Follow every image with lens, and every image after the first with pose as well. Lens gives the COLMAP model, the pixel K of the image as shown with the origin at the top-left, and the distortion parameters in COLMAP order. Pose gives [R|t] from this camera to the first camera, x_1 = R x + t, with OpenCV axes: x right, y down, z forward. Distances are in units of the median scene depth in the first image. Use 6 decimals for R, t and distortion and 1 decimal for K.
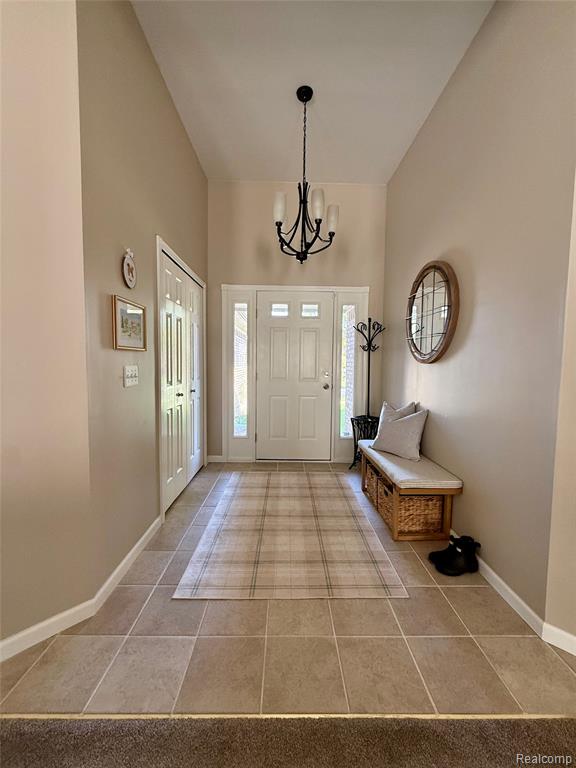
lens RADIAL K [[304.1, 0, 288.6], [0, 304.1, 384.9], [0, 0, 1]] dist [-0.014451, 0.000303]
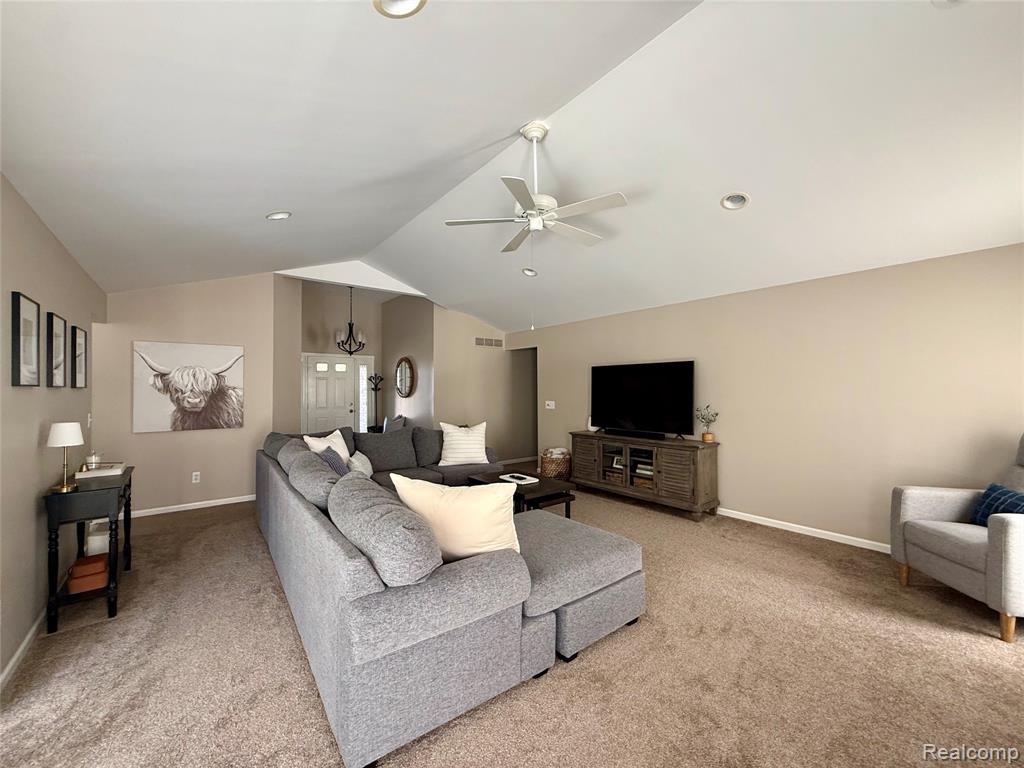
lens RADIAL K [[405.5, 0, 510.4], [0, 405.5, 388.1], [0, 0, 1]] dist [-0.014451, 0.000303]
pose [[0.788903, -0.014418, 0.614349, -0.635587], [0.055302, 0.997334, -0.047609, 0.039119], [-0.612025, 0.071533, 0.787597, -1.532034]]
